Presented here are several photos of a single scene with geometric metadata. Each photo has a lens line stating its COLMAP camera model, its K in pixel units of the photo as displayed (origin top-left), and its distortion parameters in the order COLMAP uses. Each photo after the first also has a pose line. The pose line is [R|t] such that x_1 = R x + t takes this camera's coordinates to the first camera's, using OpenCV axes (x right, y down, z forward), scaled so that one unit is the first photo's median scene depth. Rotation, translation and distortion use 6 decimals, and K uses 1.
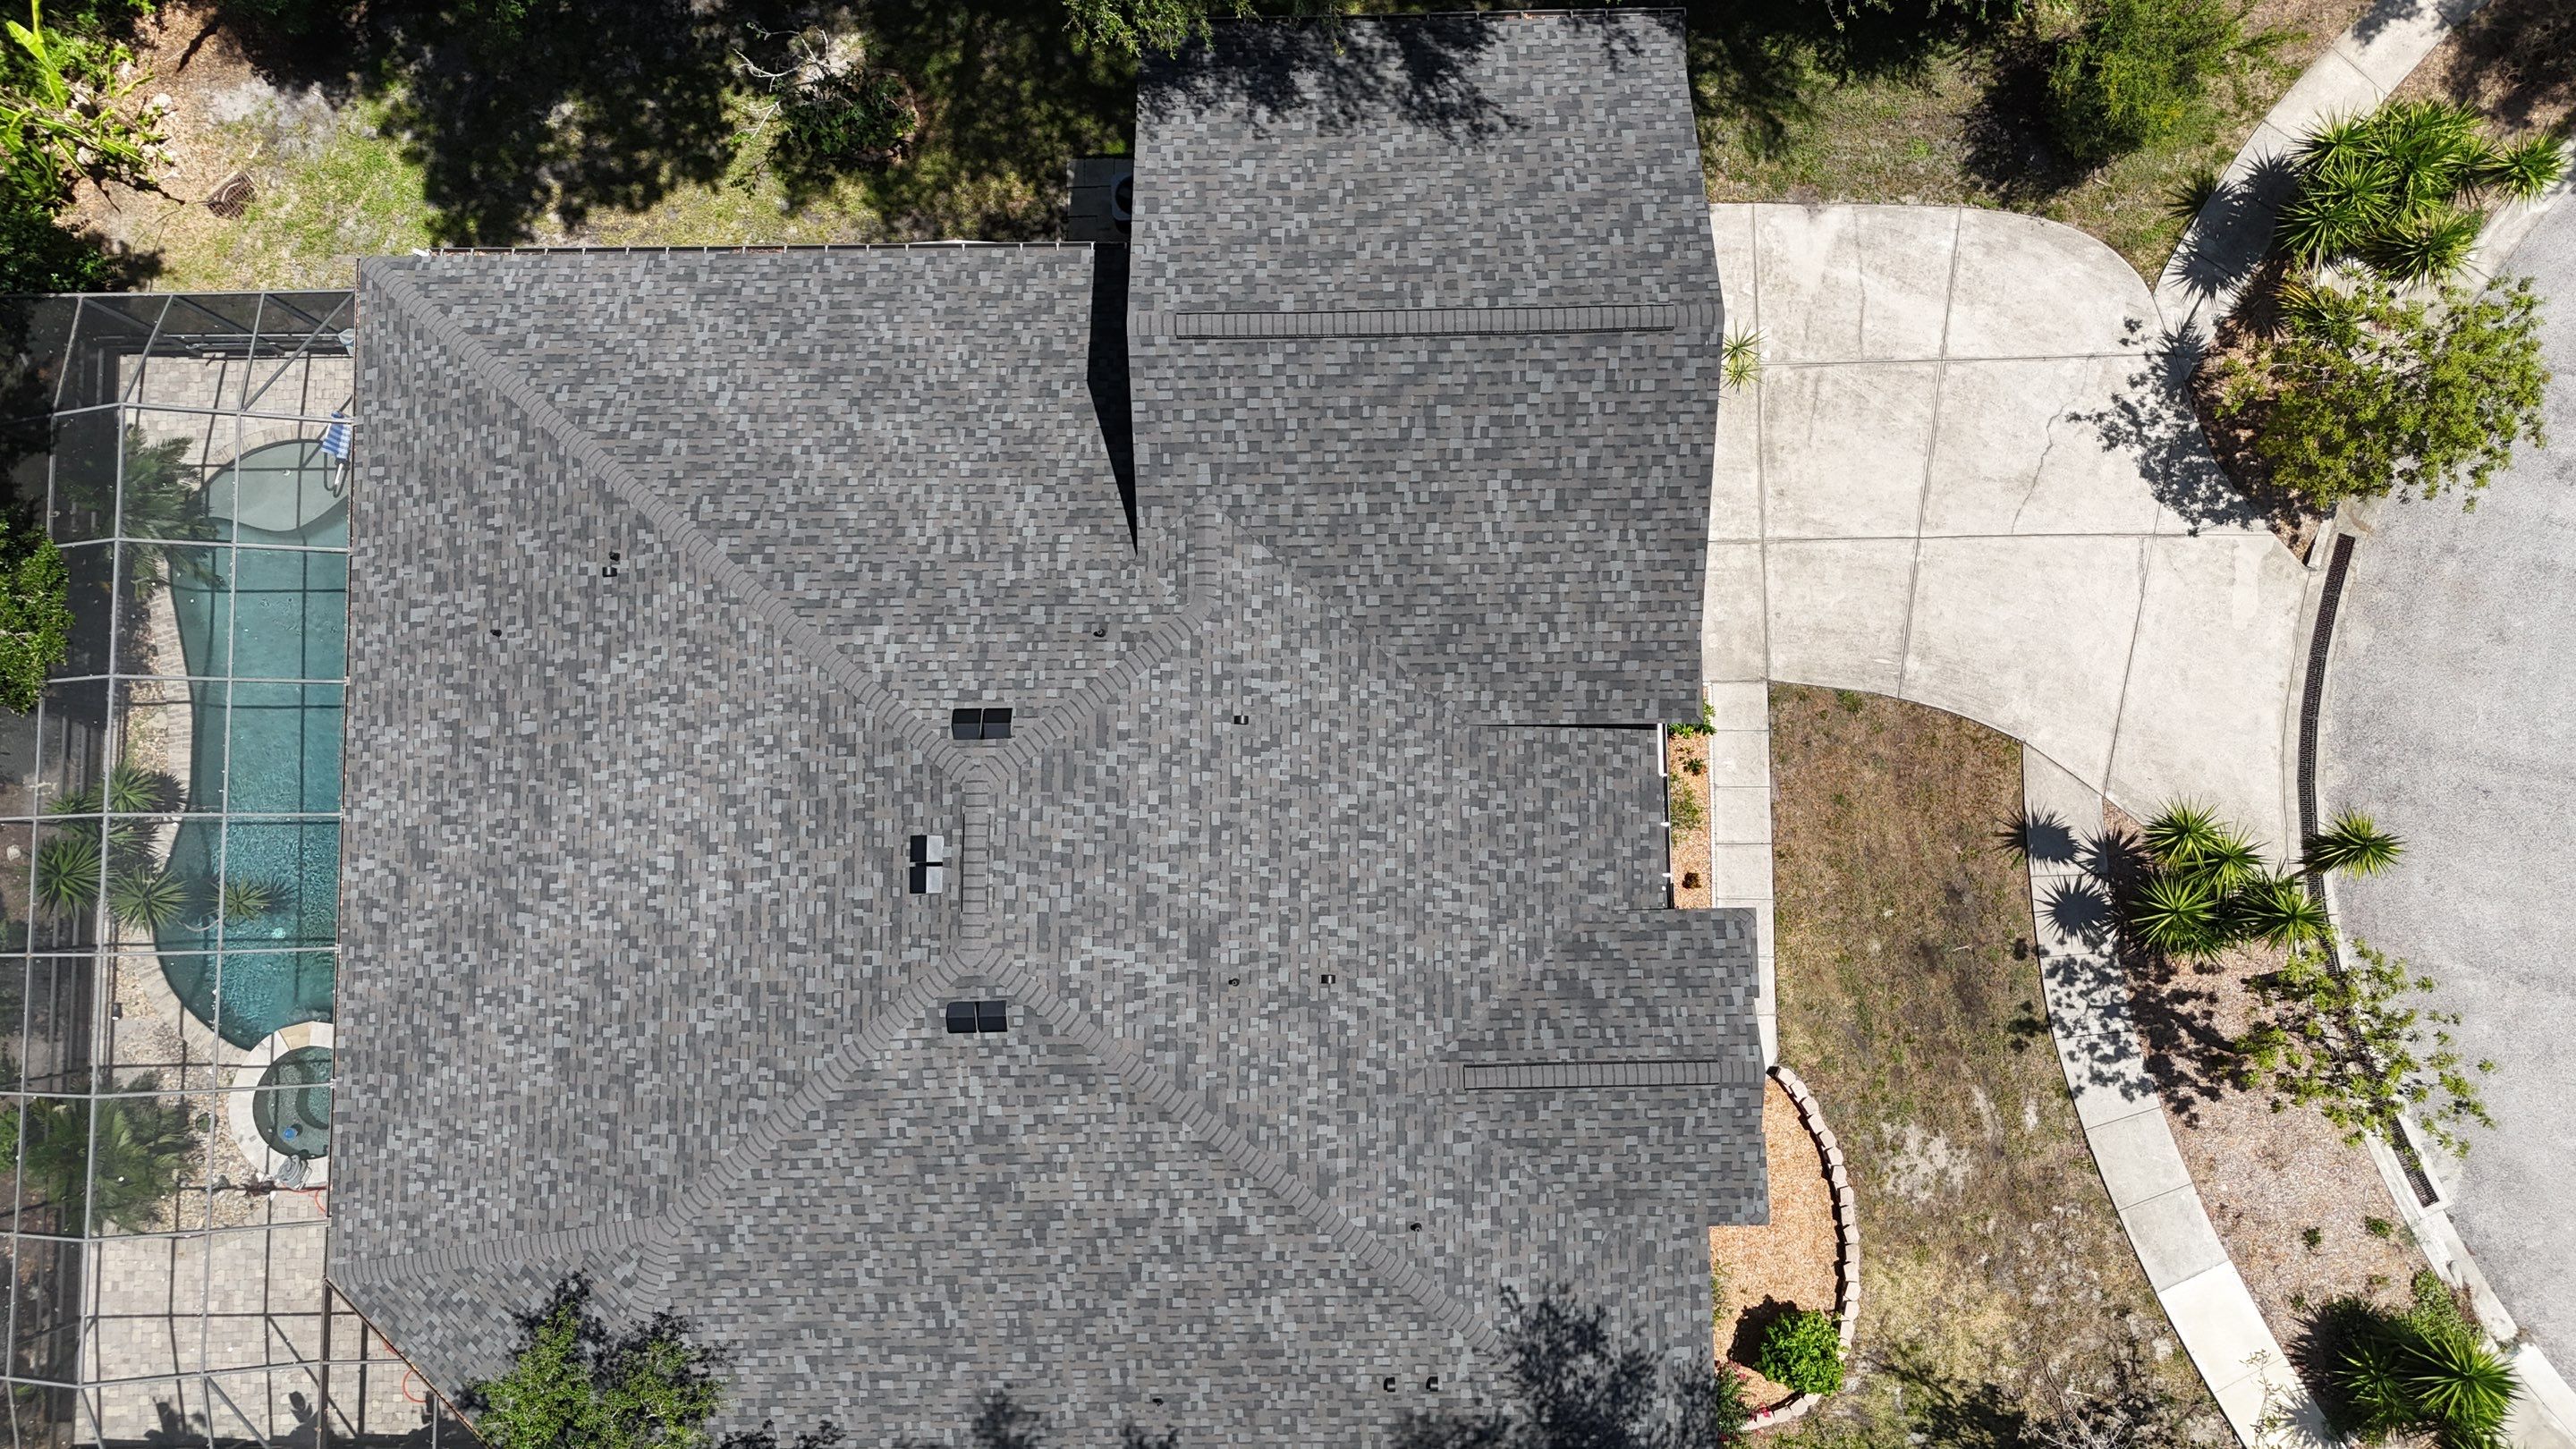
lens RADIAL K [[1860.8, 0, 1273.4], [0, 1860.8, 734.0], [0, 0, 1]] dist [0.091532, -0.051876]
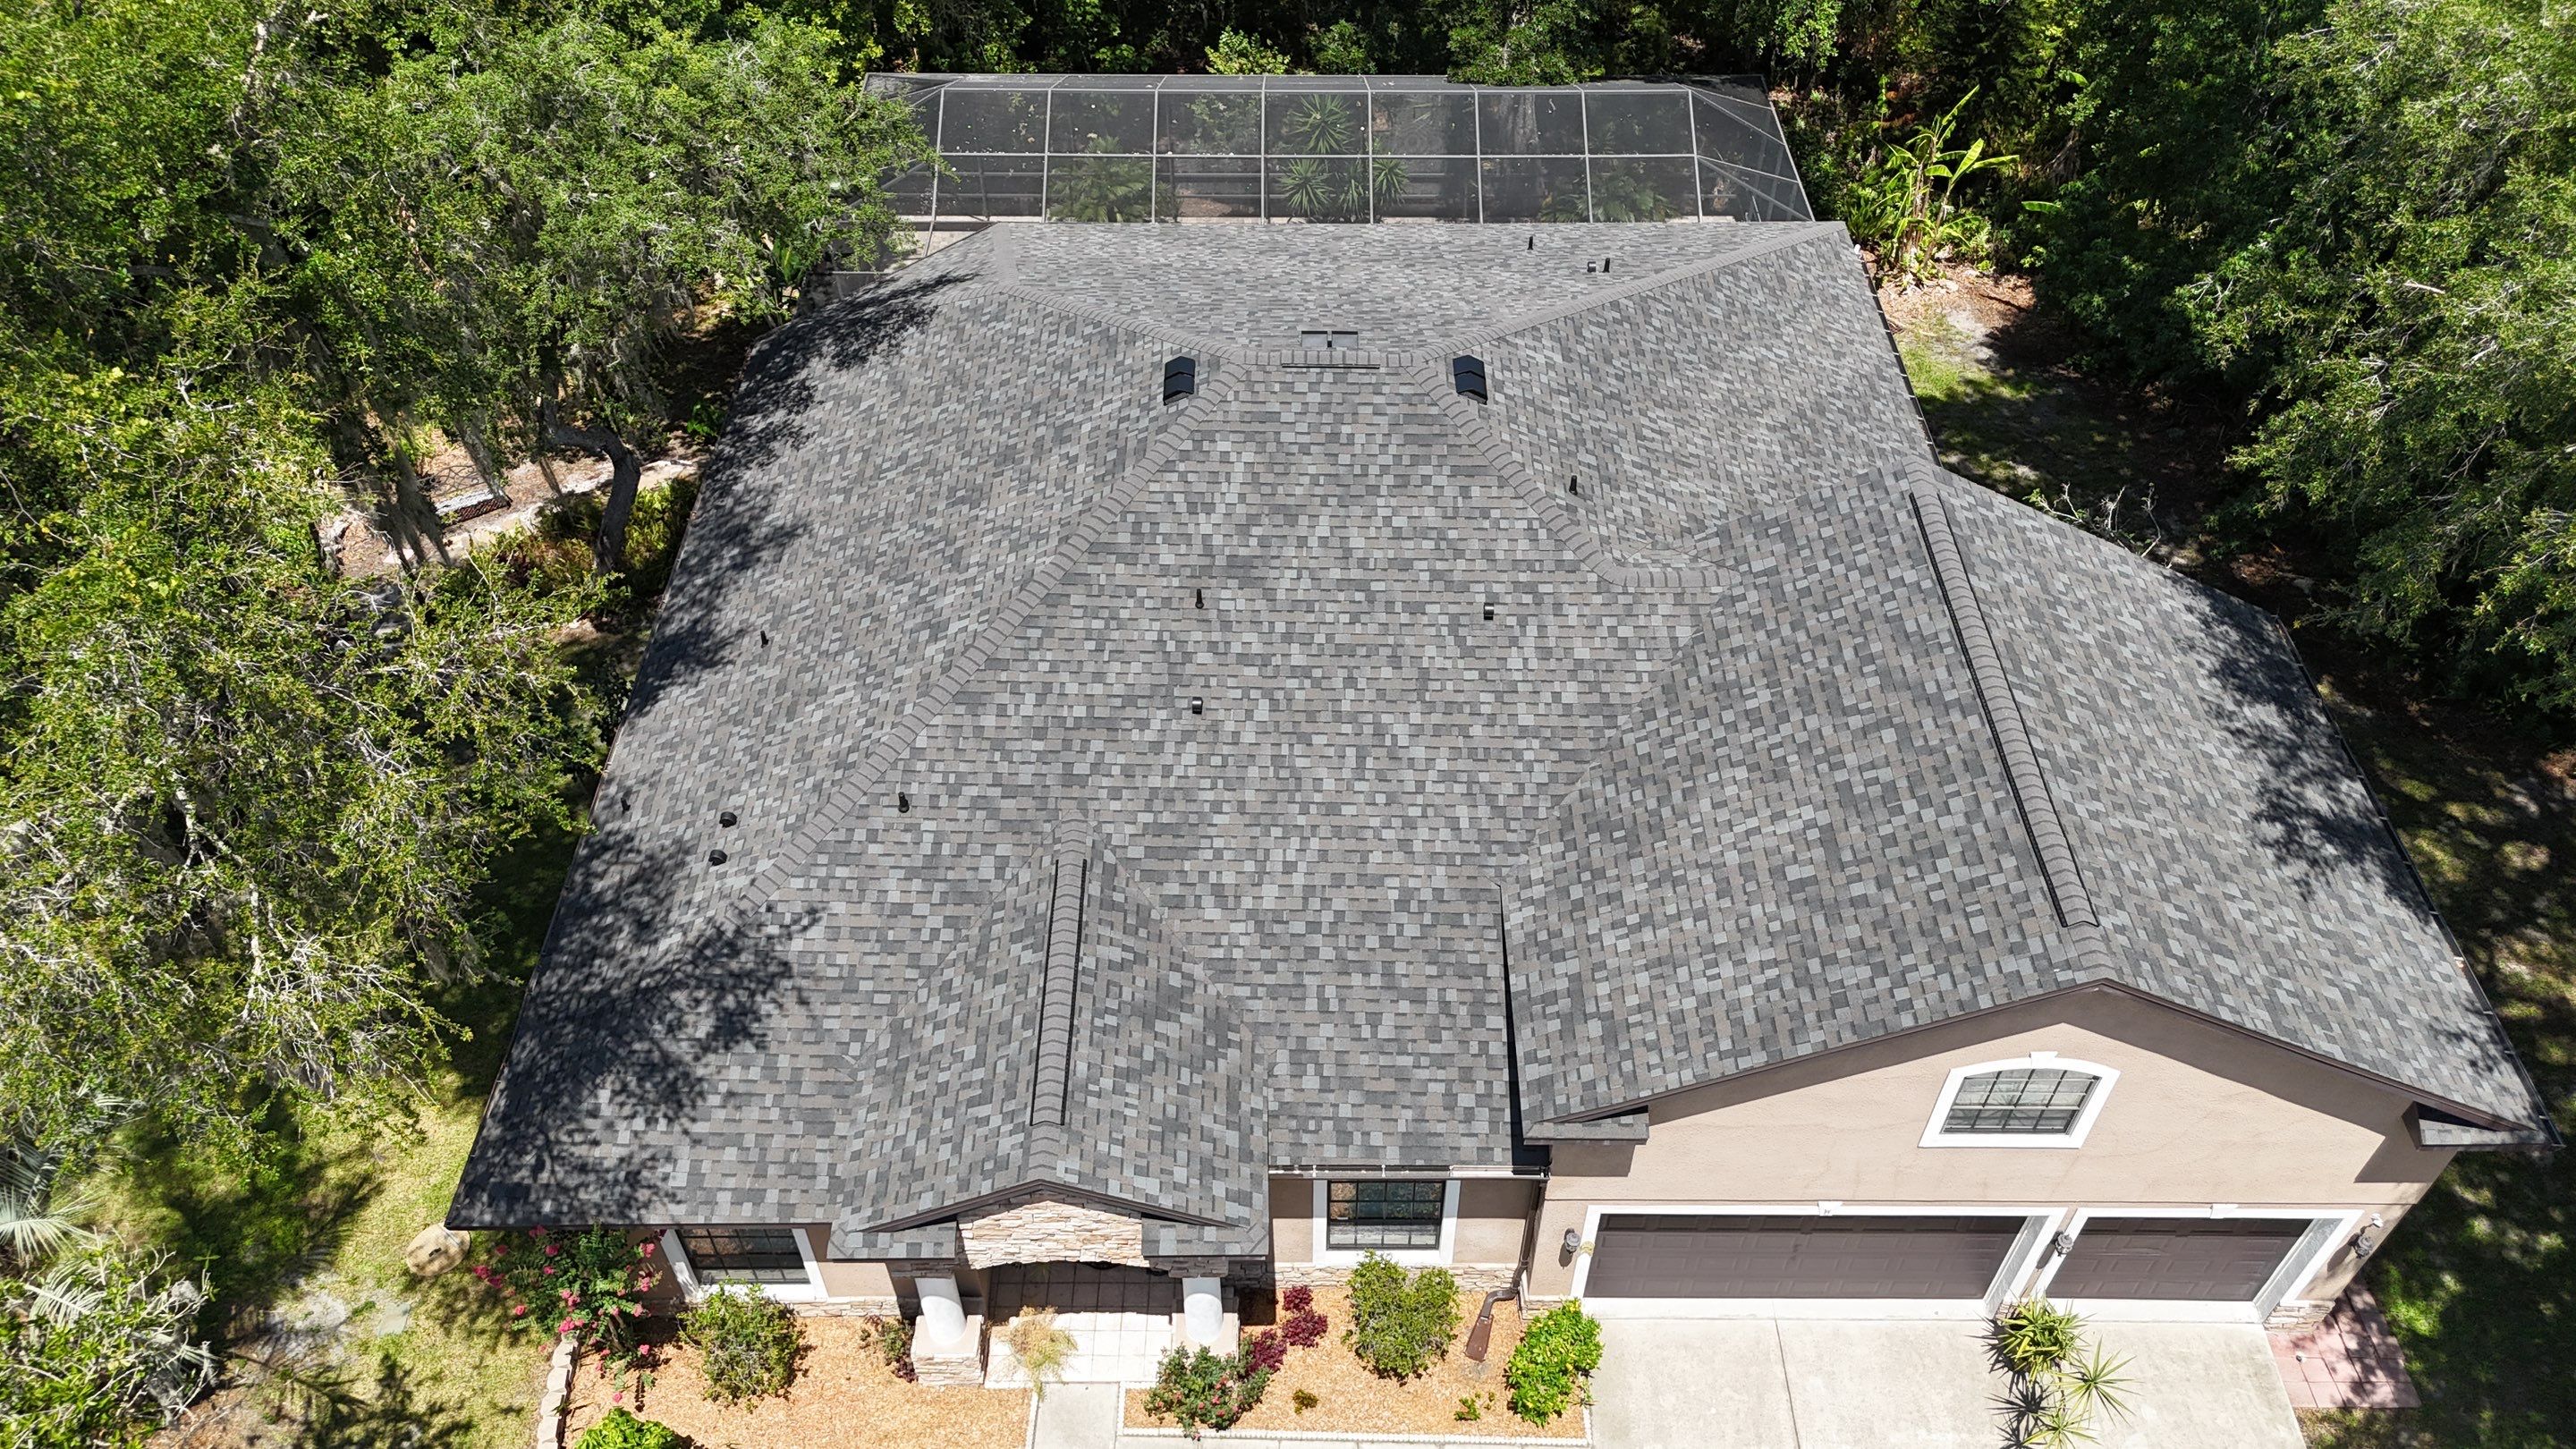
lens RADIAL K [[1860.8, 0, 1283.9], [0, 1860.8, 704.1], [0, 0, 1]] dist [0.091532, -0.051876]
pose [[-0.017772, 0.732302, -0.680748, 0.609948], [-0.996209, 0.045020, 0.074437, 0.025398], [0.085158, 0.679490, 0.728726, 0.357324]]
